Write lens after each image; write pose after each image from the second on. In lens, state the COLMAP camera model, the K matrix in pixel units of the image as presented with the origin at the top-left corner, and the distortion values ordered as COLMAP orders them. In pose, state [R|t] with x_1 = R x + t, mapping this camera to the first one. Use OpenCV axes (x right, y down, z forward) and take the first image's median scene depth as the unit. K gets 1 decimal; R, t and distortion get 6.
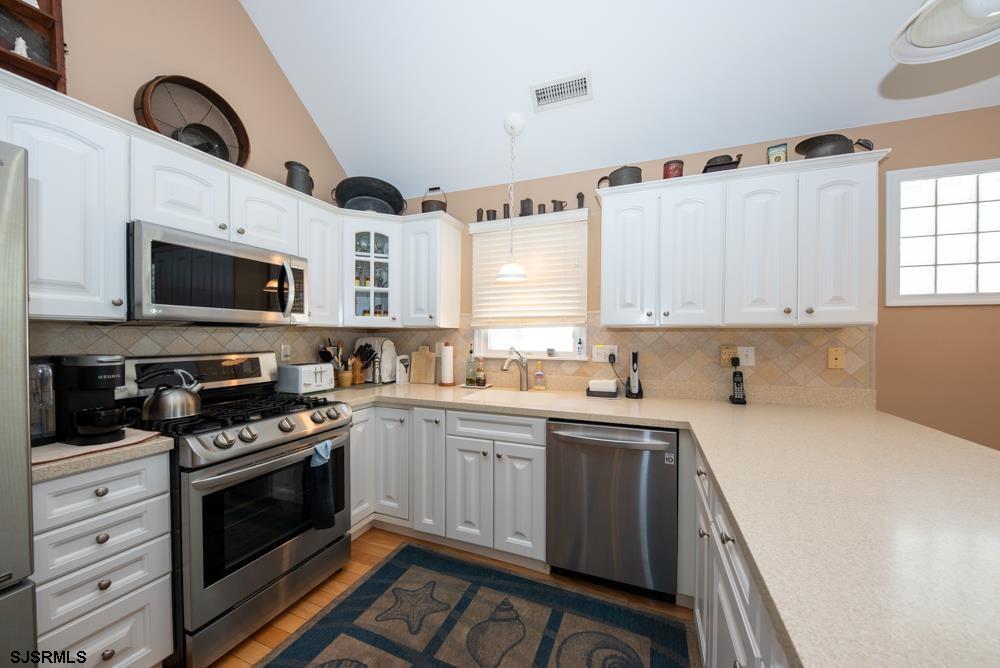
lens RADIAL K [[346.7, 0, 502.1], [0, 346.7, 342.6], [0, 0, 1]] dist [-0.000862, -0.000146]
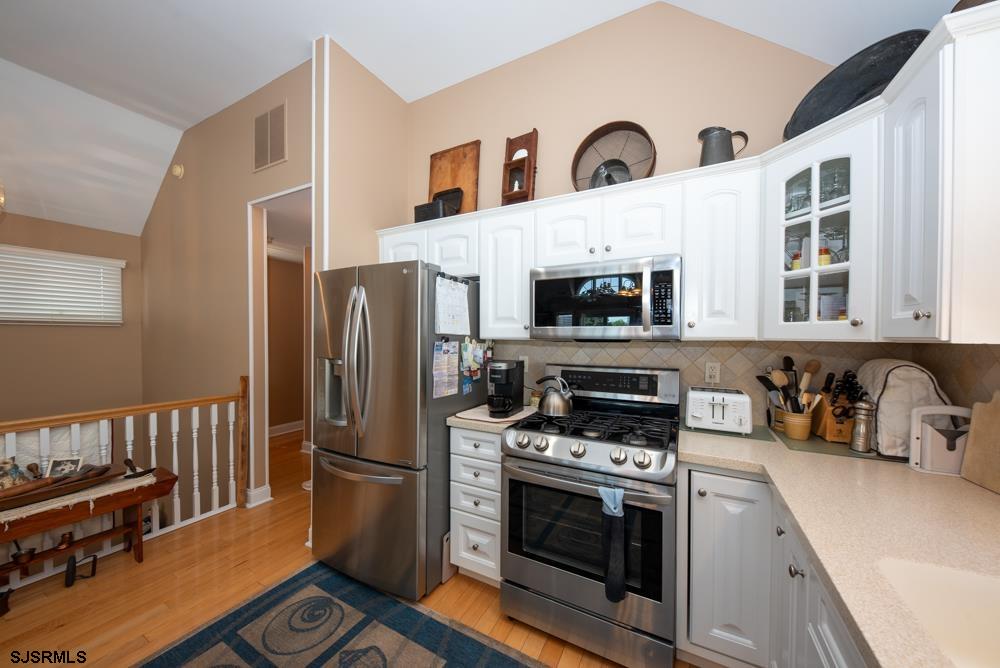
lens RADIAL K [[369.6, 0, 512.6], [0, 369.6, 336.5], [0, 0, 1]] dist [0.000348, -0.000059]
pose [[-0.115210, 0.000447, -0.993341, 0.261191], [-0.022913, 0.999733, 0.003107, -0.044228], [0.993077, 0.023118, -0.115169, 0.623436]]
